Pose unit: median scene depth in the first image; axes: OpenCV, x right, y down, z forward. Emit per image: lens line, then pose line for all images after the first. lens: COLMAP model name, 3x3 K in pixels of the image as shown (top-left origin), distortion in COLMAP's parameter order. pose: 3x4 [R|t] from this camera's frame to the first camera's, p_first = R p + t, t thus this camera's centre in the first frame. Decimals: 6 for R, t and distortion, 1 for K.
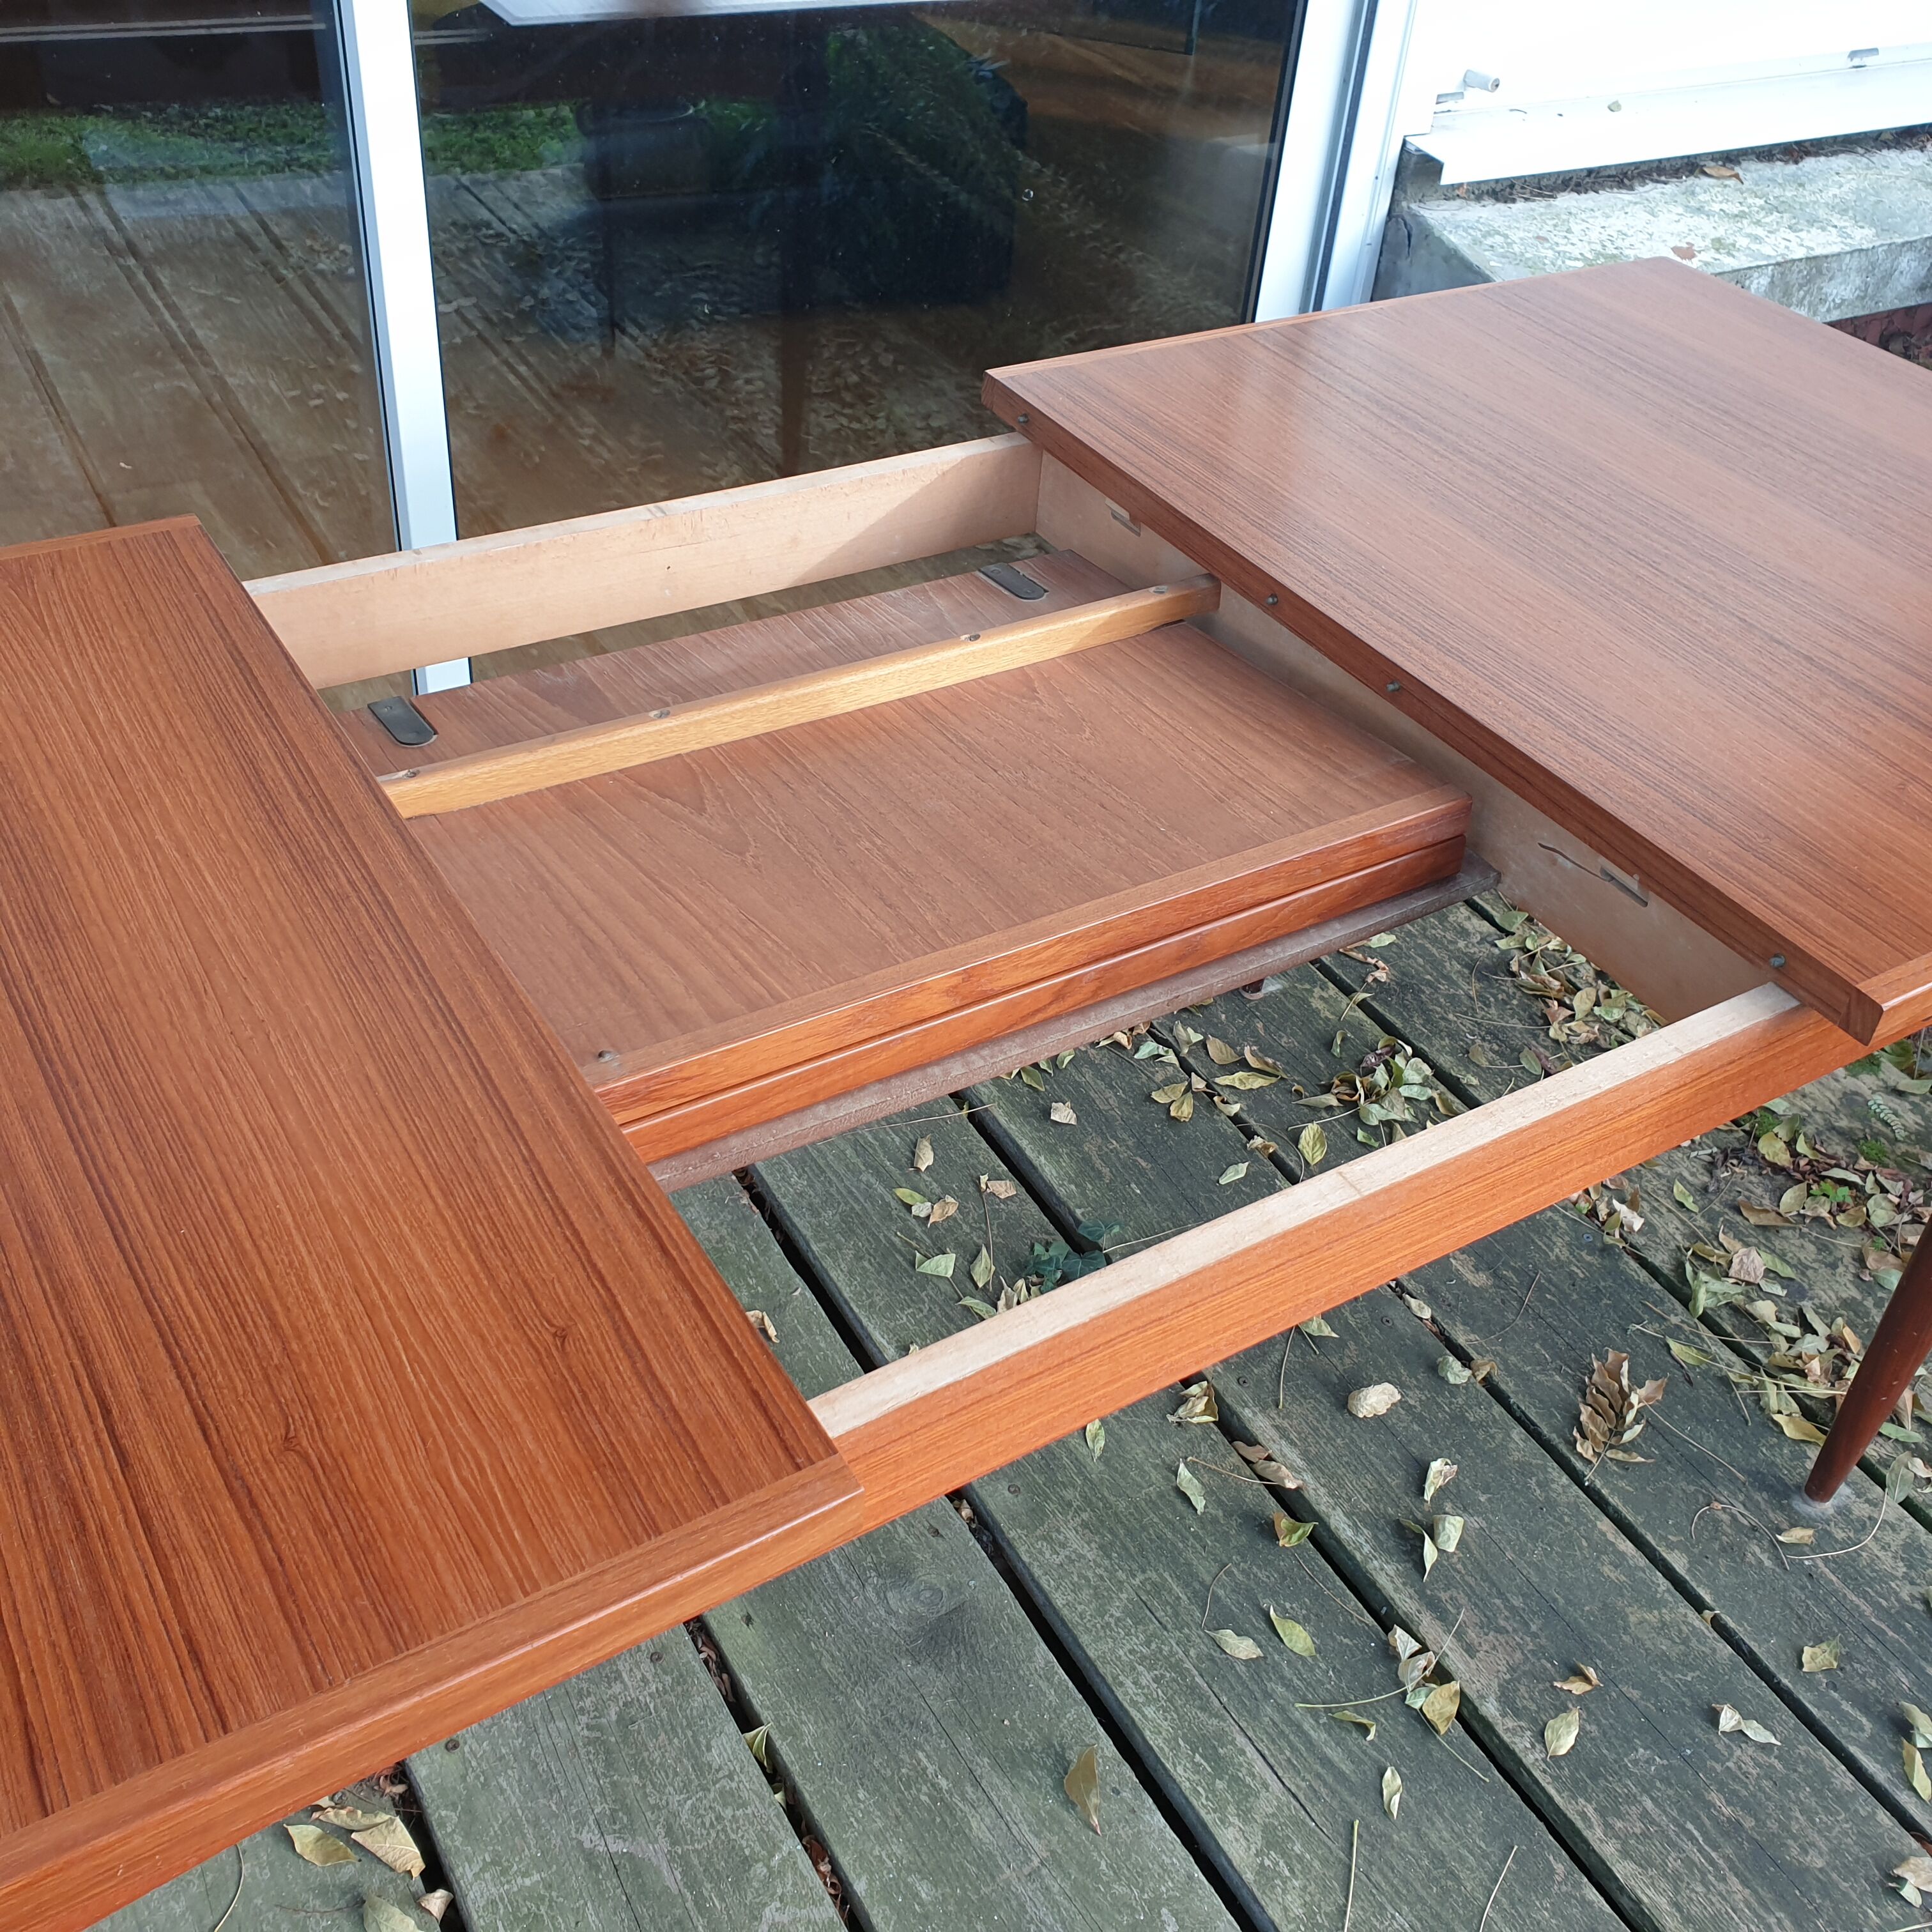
lens RADIAL K [[2040.3, 0, 1016.1], [0, 2040.3, 968.8], [0, 0, 1]] dist [-0.011519, 0.050639]
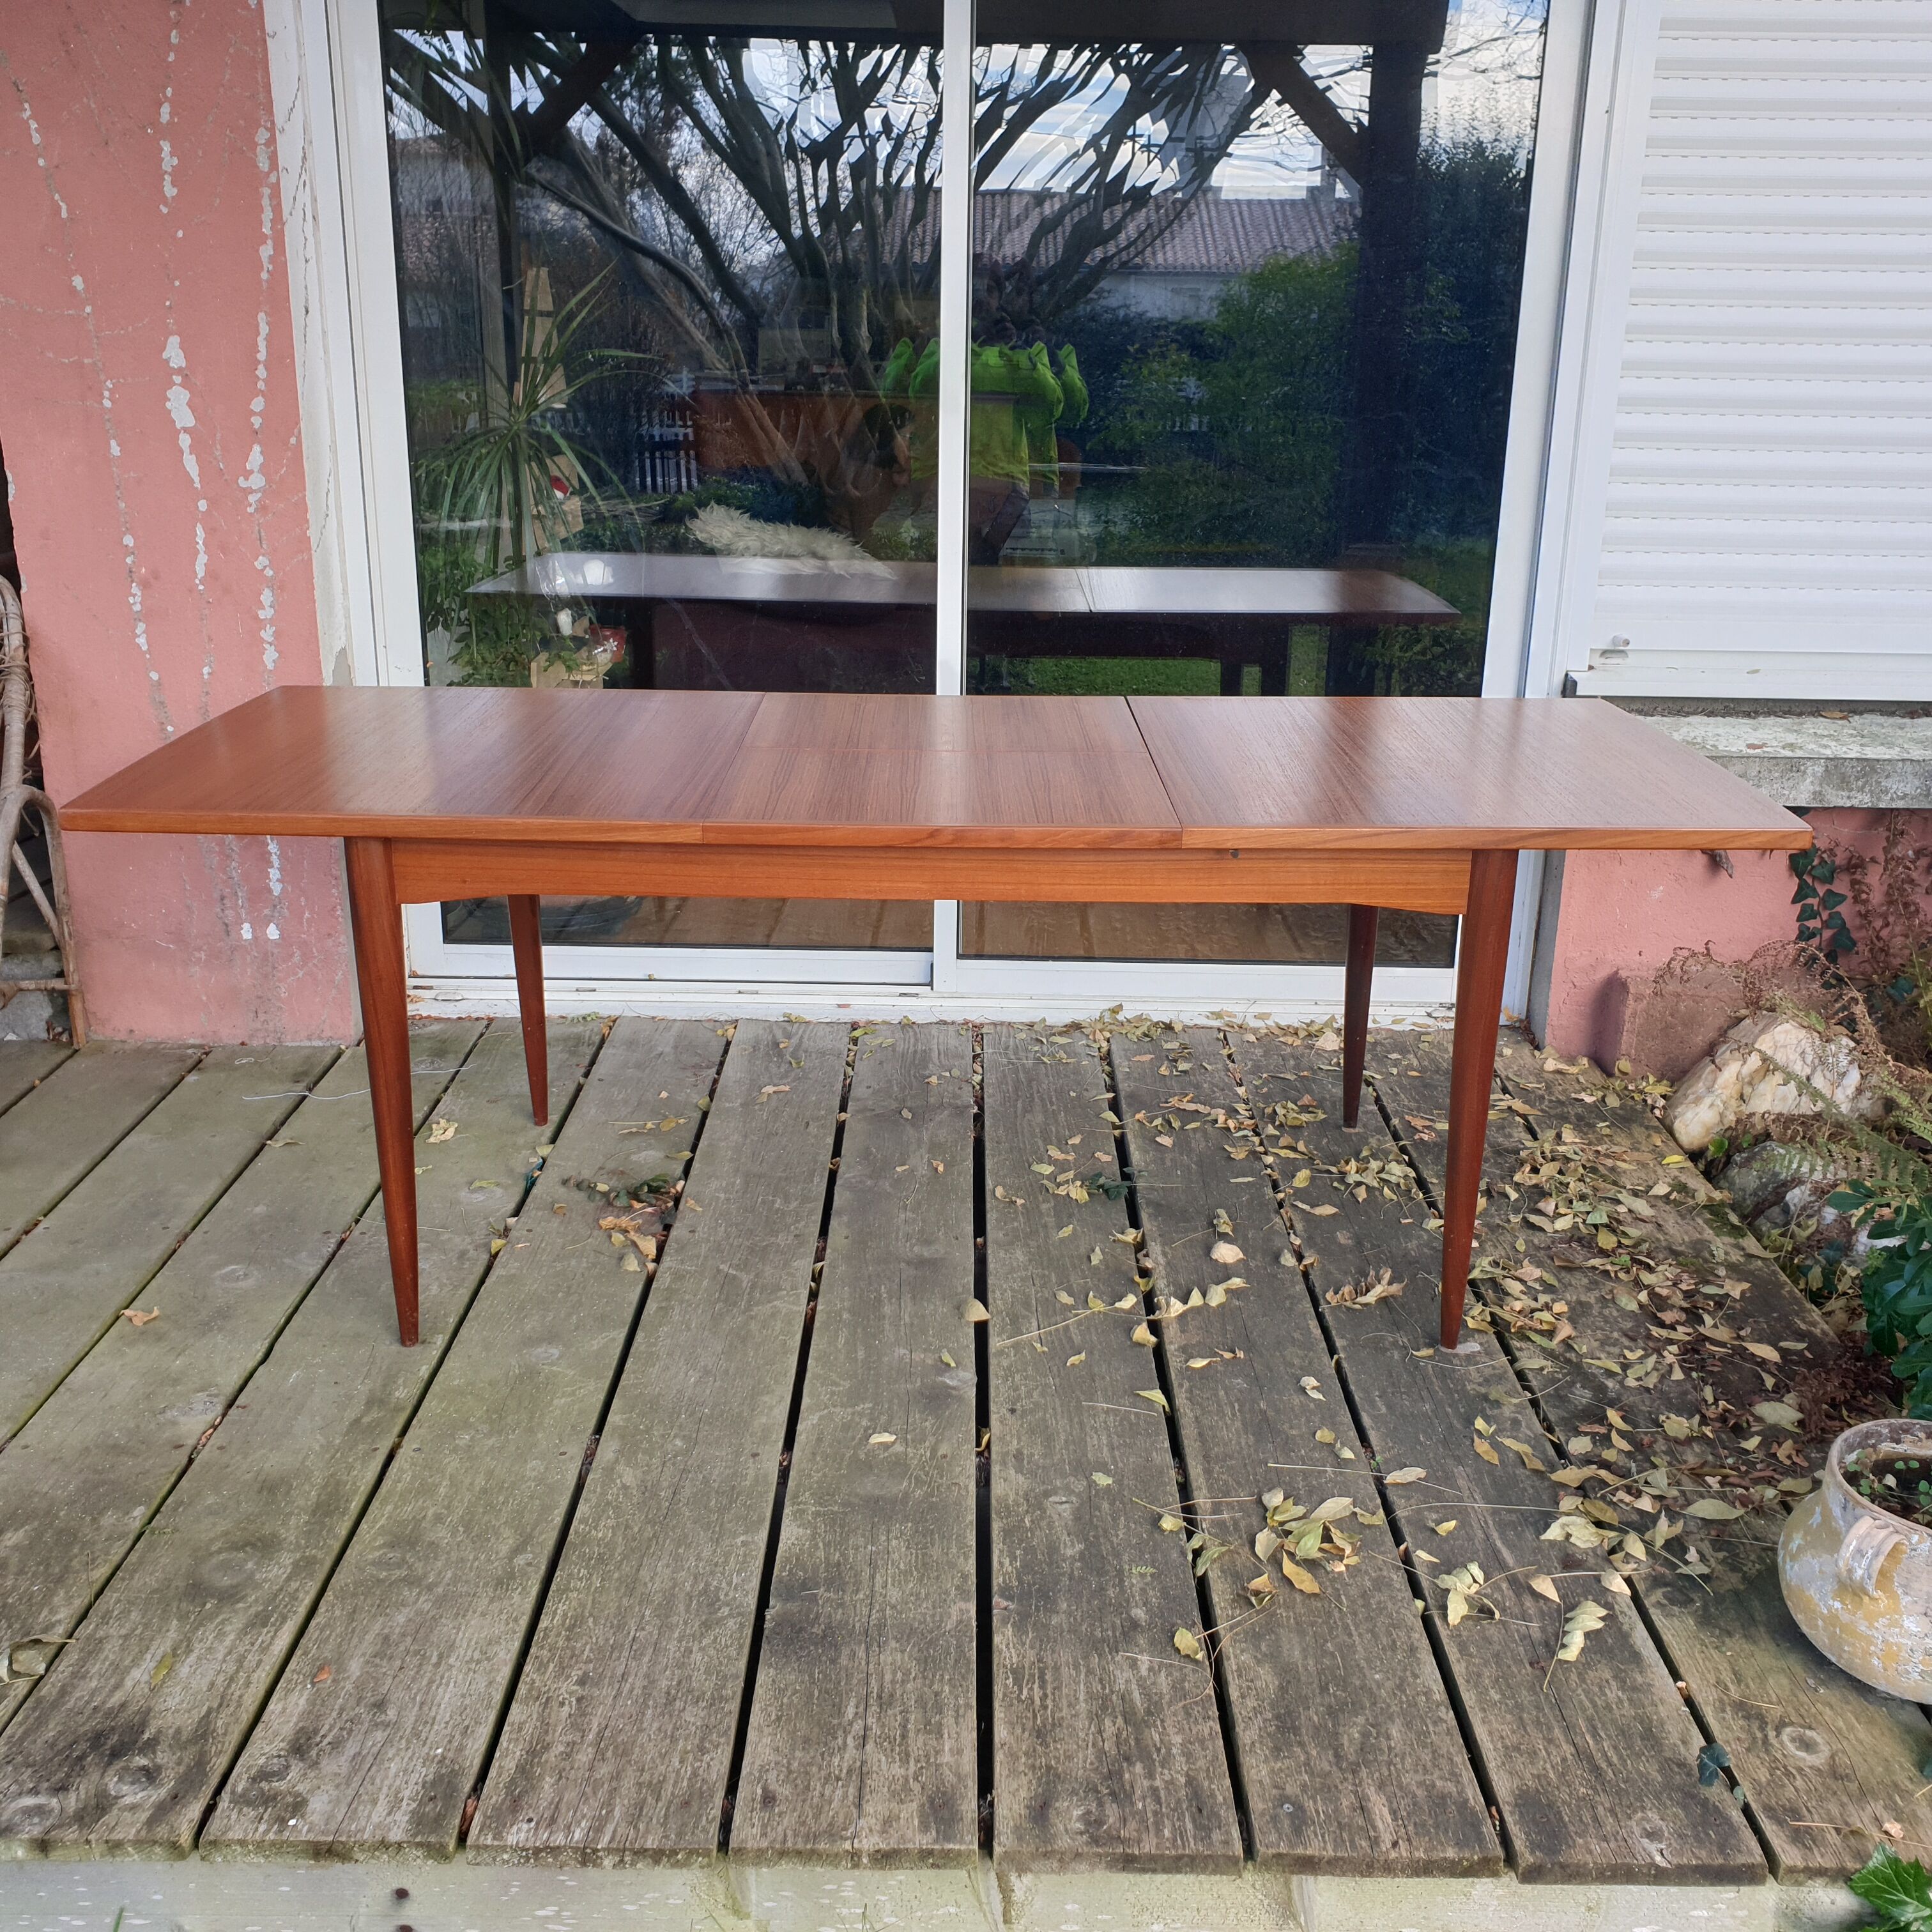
lens RADIAL K [[2002.4, 0, 966.0], [0, 2002.4, 966.0], [0, 0, 1]] dist [0.133507, -0.344340]
pose [[0.852614, 0.092200, -0.514343, 0.727399], [-0.282570, 0.909331, -0.305403, 0.496857], [0.439550, 0.405729, 0.801361, -0.466306]]
